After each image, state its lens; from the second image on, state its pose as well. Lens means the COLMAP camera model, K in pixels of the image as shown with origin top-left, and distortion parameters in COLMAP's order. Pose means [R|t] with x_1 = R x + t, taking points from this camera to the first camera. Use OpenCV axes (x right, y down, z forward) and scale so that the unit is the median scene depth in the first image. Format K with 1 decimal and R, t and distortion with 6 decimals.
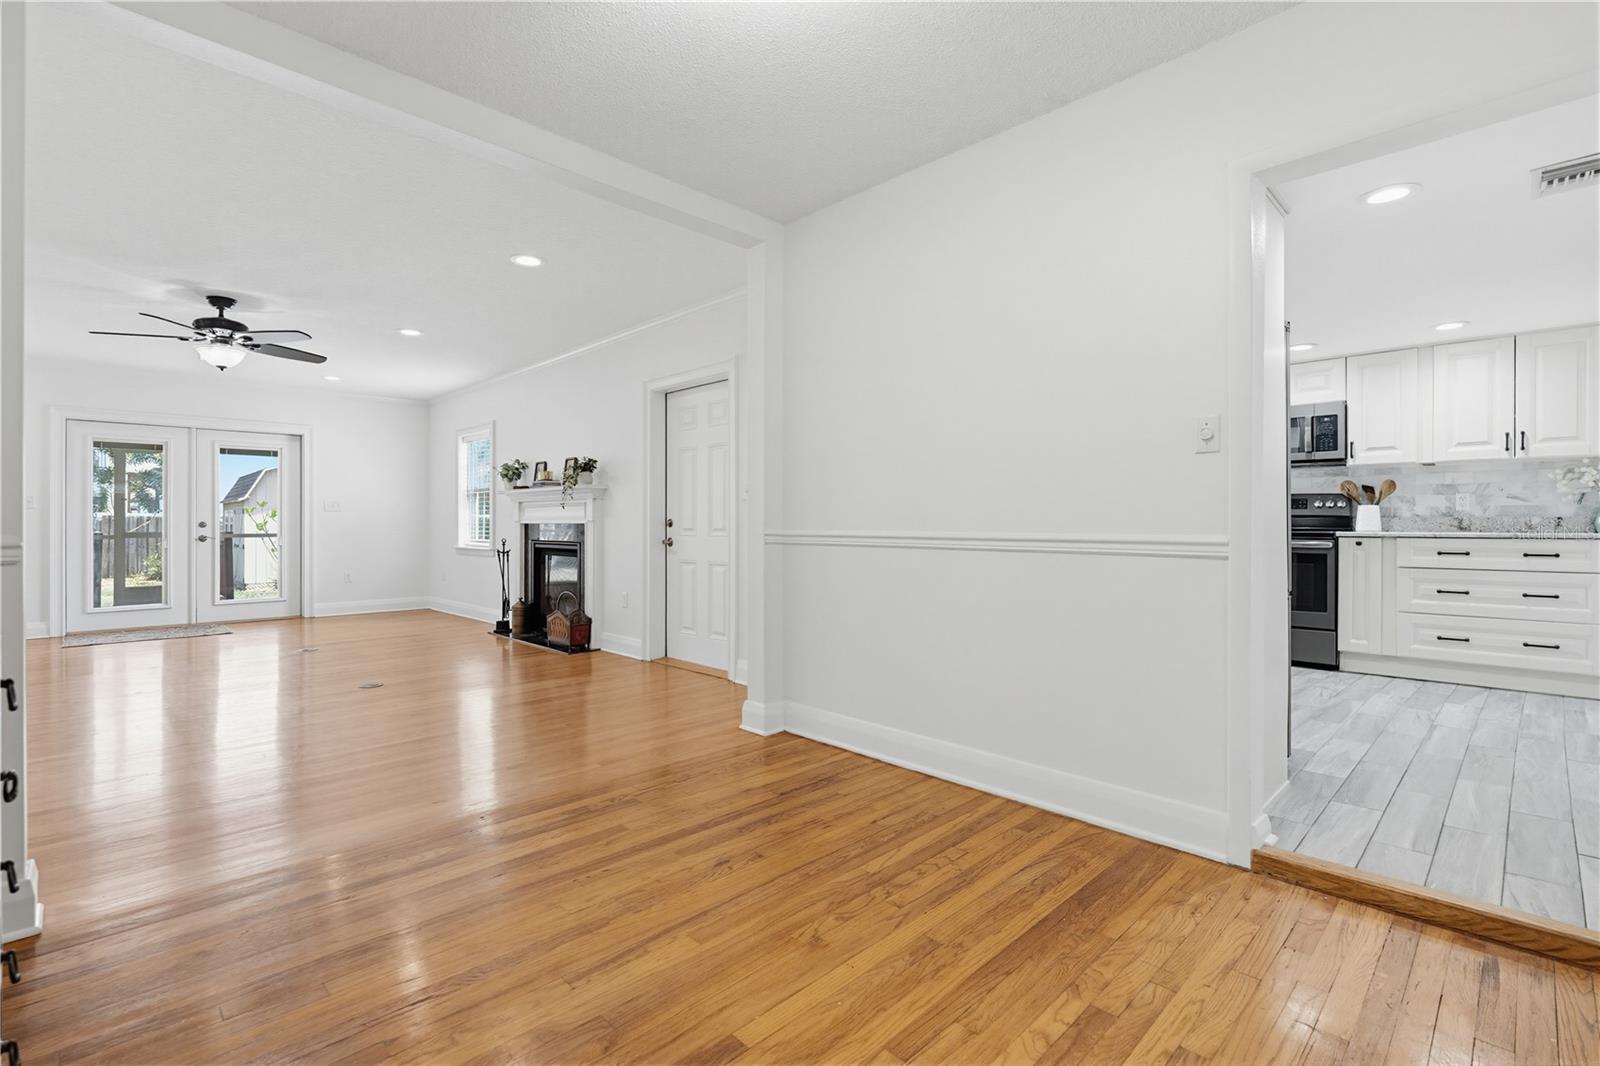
lens RADIAL K [[714.5, 0, 801.8], [0, 714.5, 522.9], [0, 0, 1]] dist [-0.003036, -0.000262]
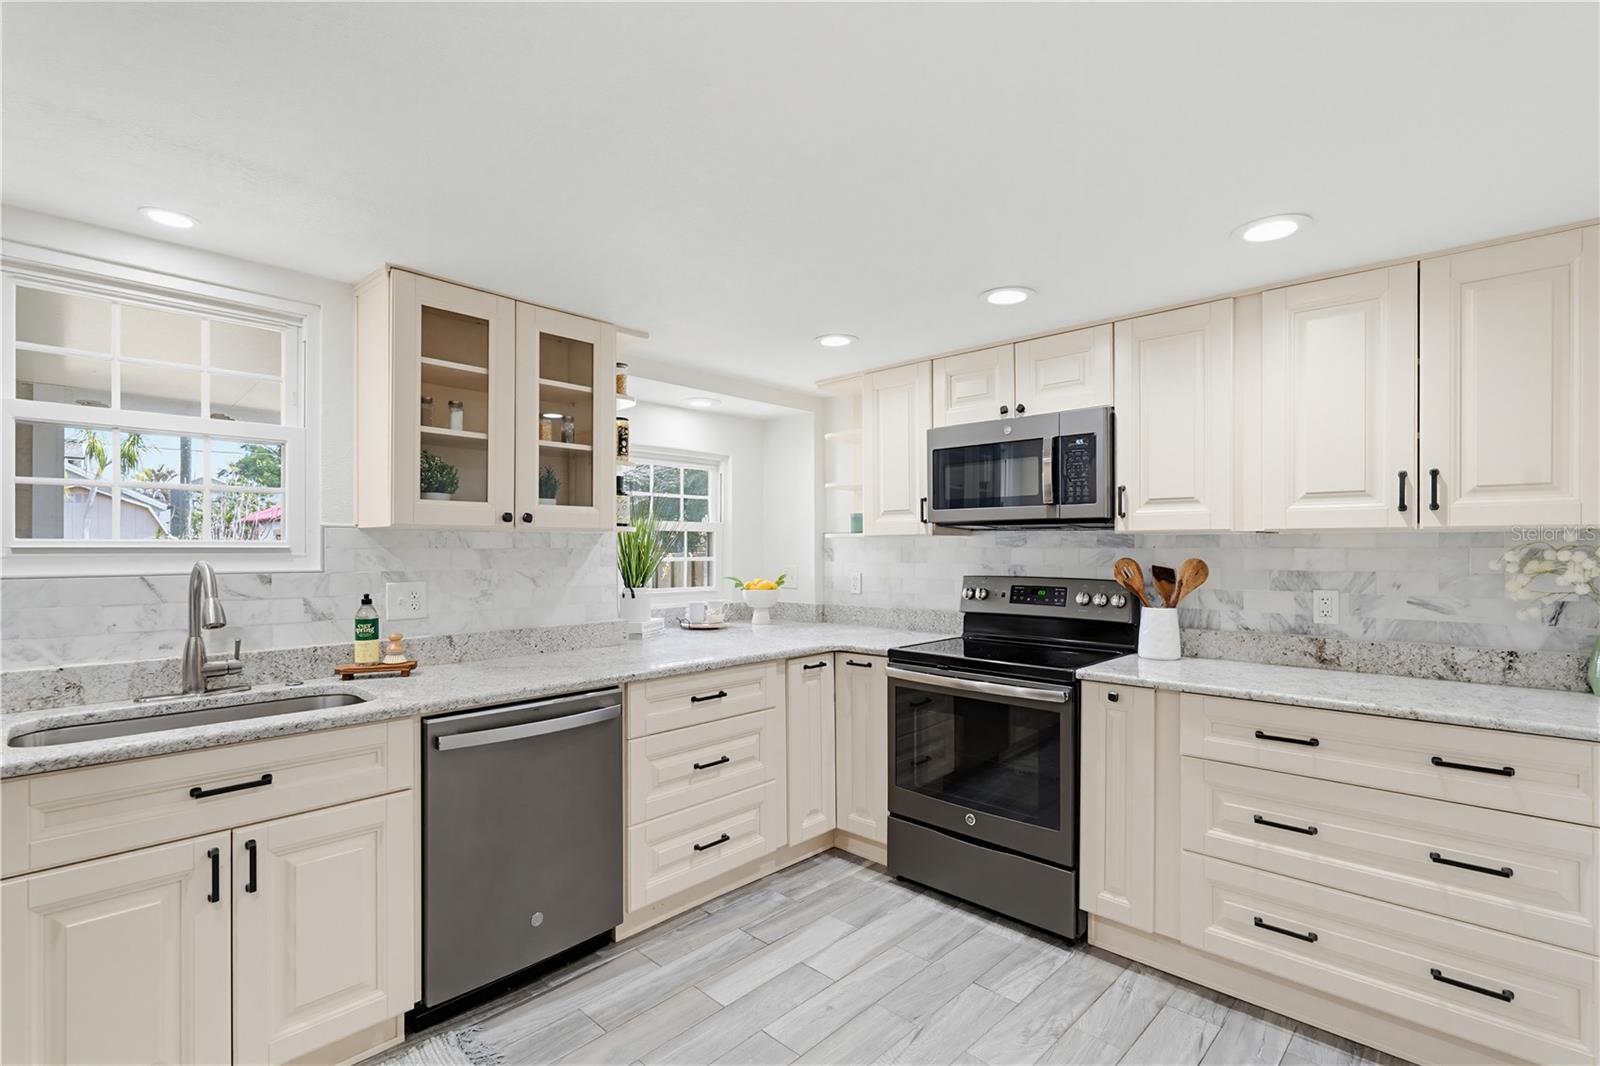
lens RADIAL K [[714.5, 0, 799.5], [0, 714.5, 544.5], [0, 0, 1]] dist [-0.003036, -0.000262]
pose [[0.999344, 0.000080, 0.036227, 0.539603], [0.000035, 0.999995, -0.003160, -0.072428], [-0.036227, 0.003160, 0.999339, 0.511266]]
